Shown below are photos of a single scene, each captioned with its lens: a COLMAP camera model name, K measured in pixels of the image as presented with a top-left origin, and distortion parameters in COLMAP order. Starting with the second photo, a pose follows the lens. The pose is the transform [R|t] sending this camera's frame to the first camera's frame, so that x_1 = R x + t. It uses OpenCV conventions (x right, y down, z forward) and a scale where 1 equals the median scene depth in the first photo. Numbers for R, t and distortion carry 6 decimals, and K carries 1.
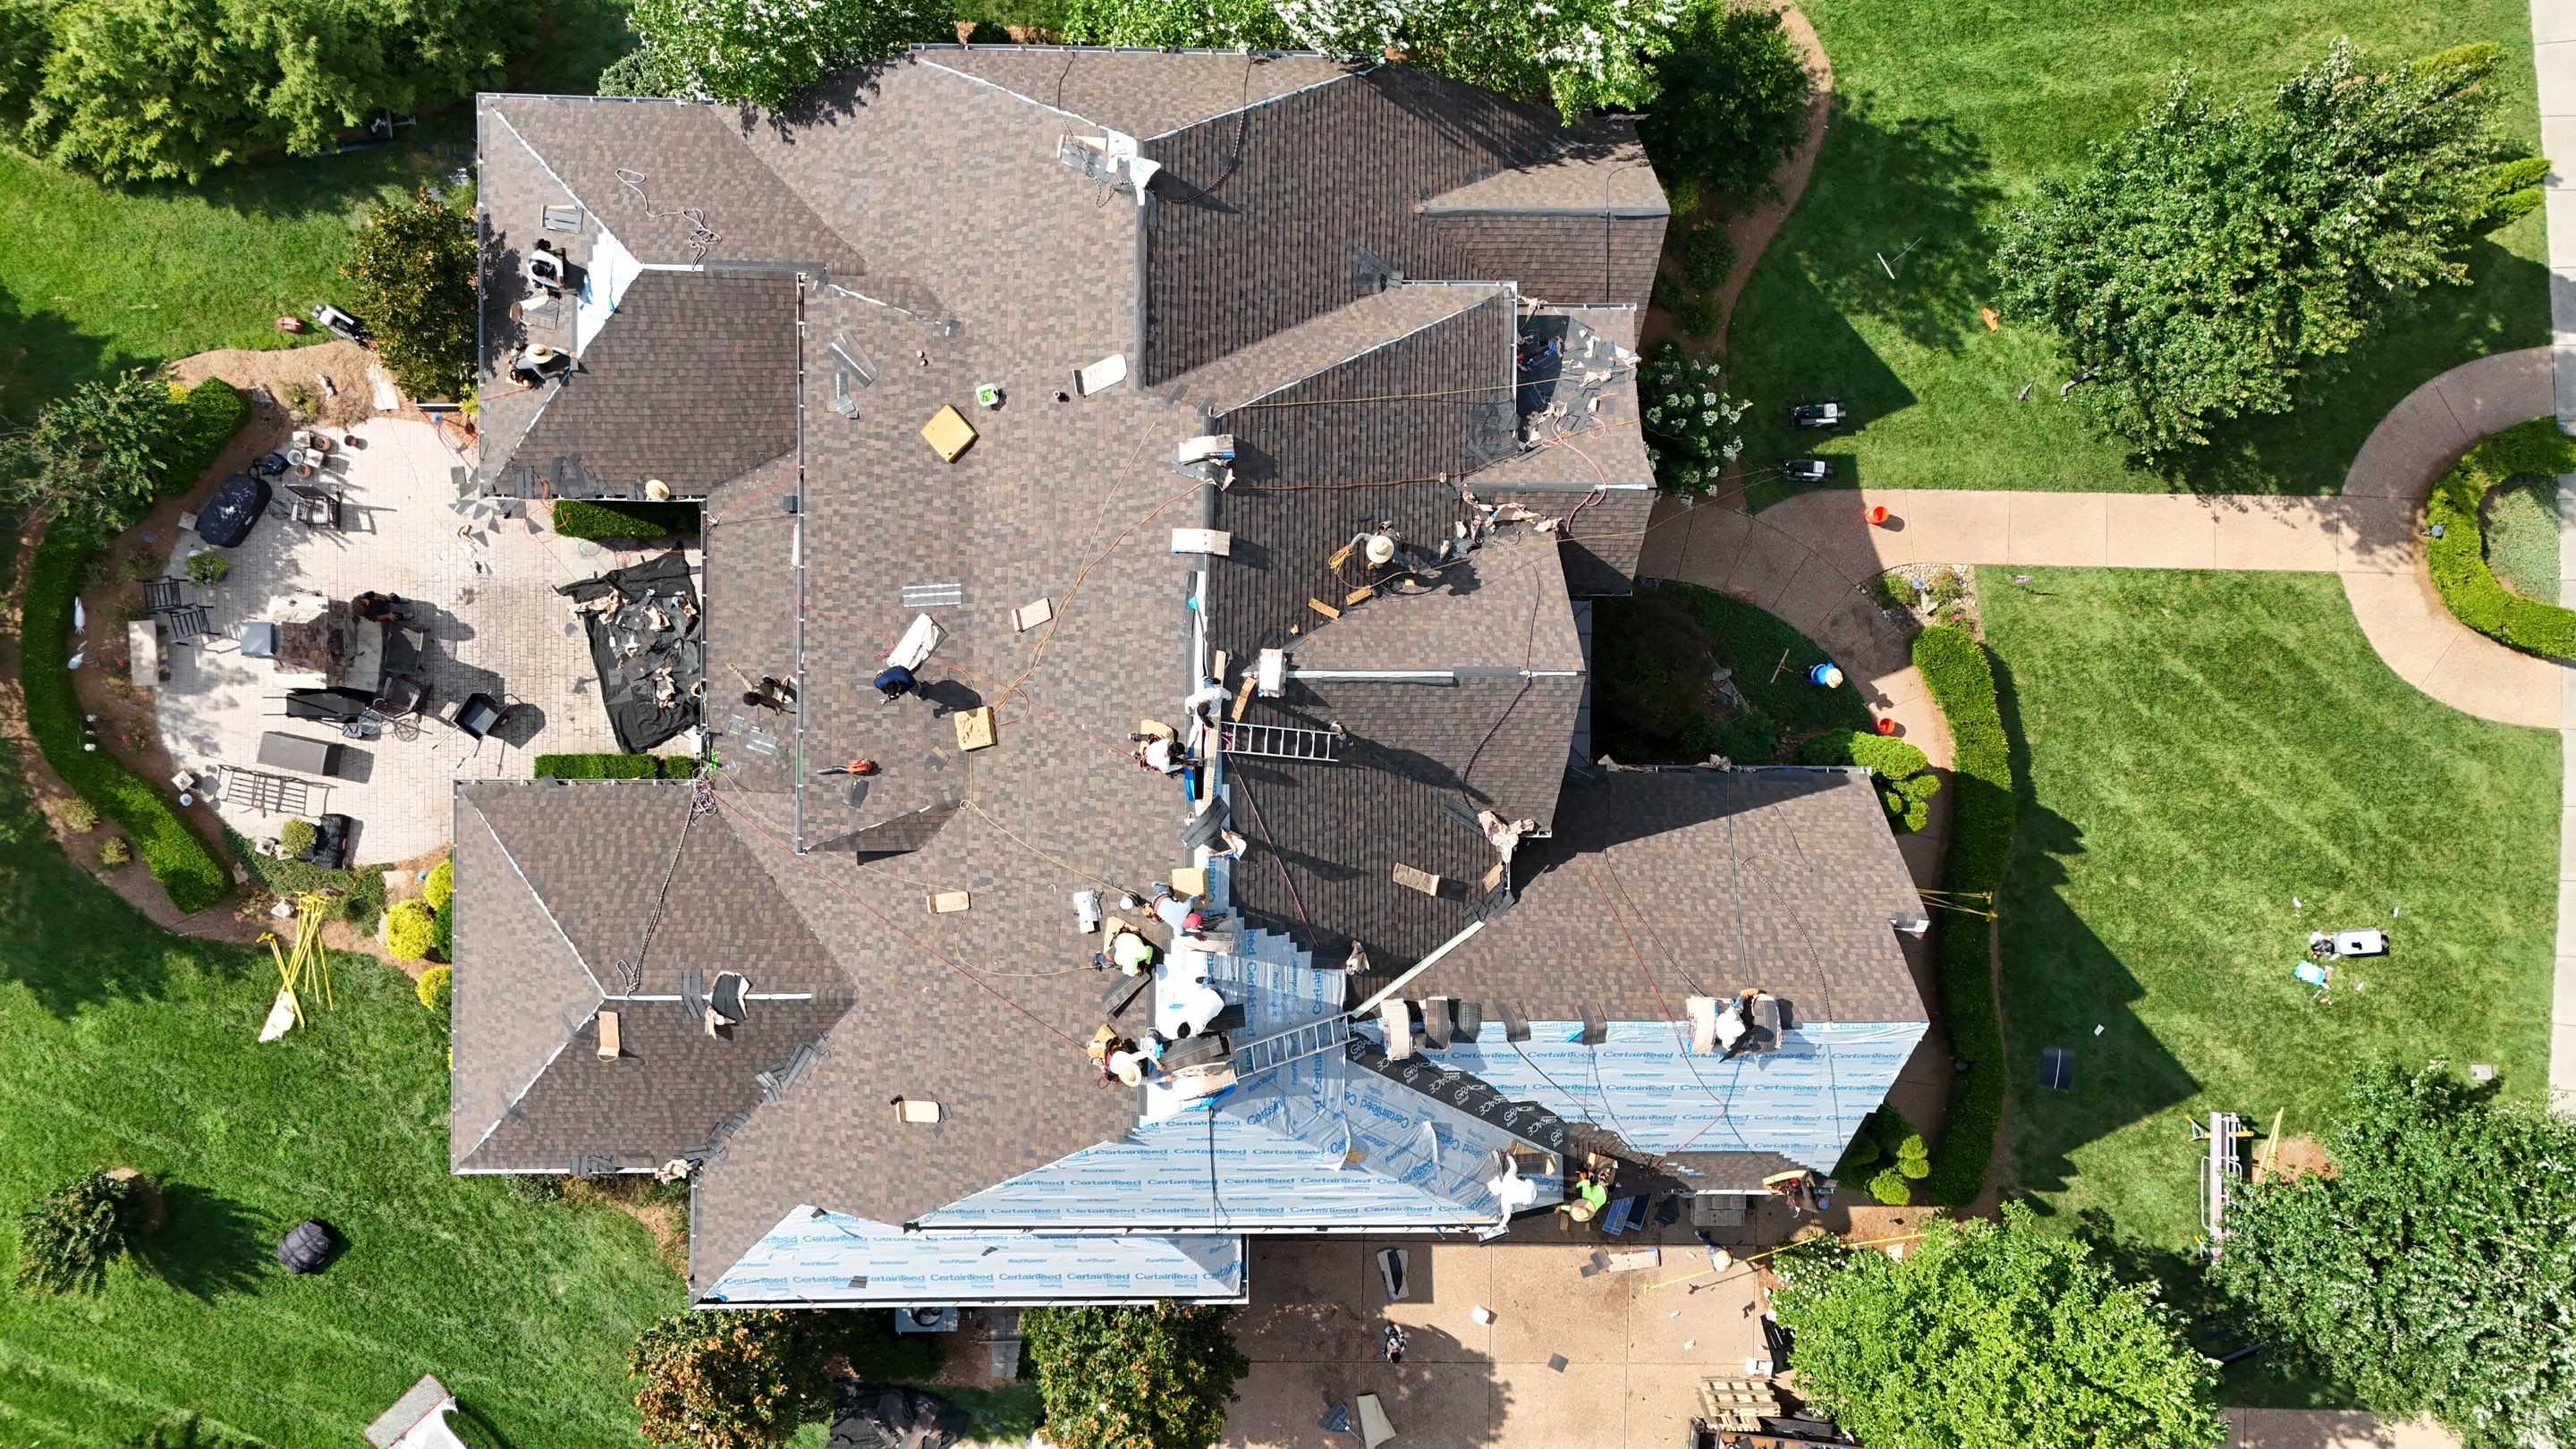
lens RADIAL K [[1871.2, 0, 1291.0], [0, 1871.2, 723.1], [0, 0, 1]] dist [0.073420, -0.061669]
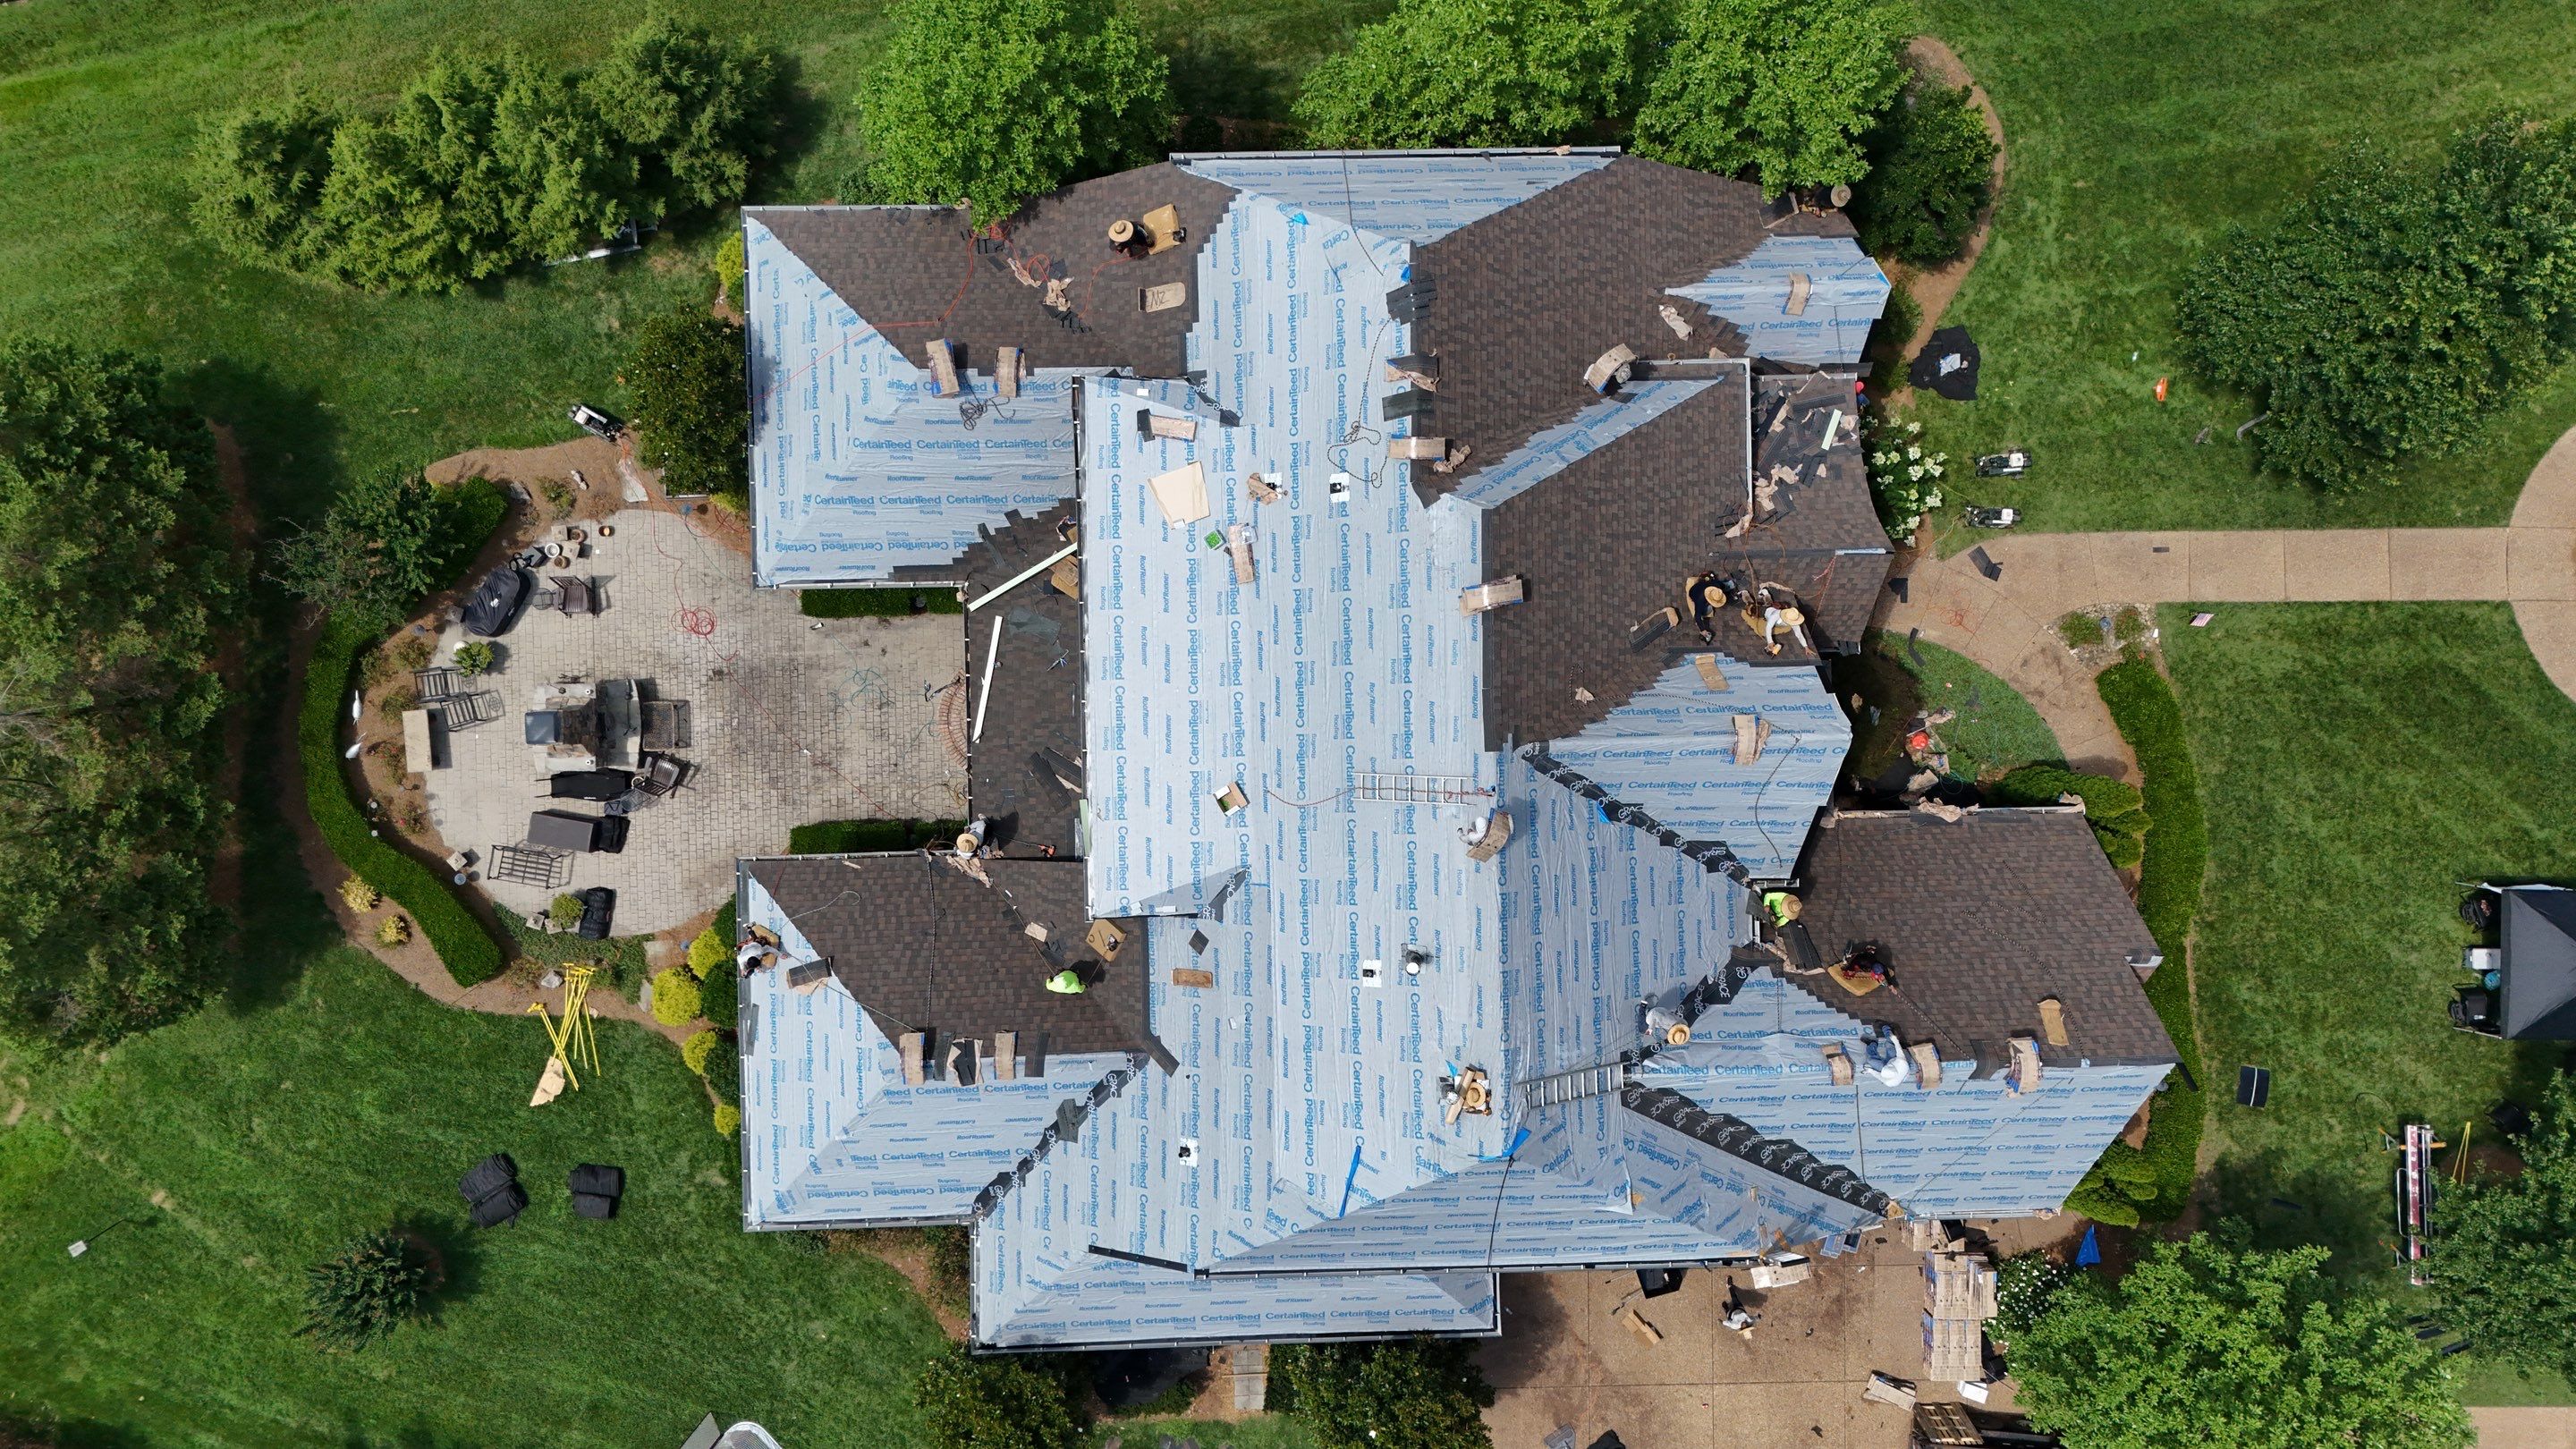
lens RADIAL K [[1871.2, 0, 1285.7], [0, 1871.2, 721.8], [0, 0, 1]] dist [0.073420, -0.061669]
pose [[0.999570, -0.029042, -0.004119, -0.117210], [0.029032, 0.999575, -0.002545, -0.030569], [0.004191, 0.002424, 0.999988, -0.044320]]
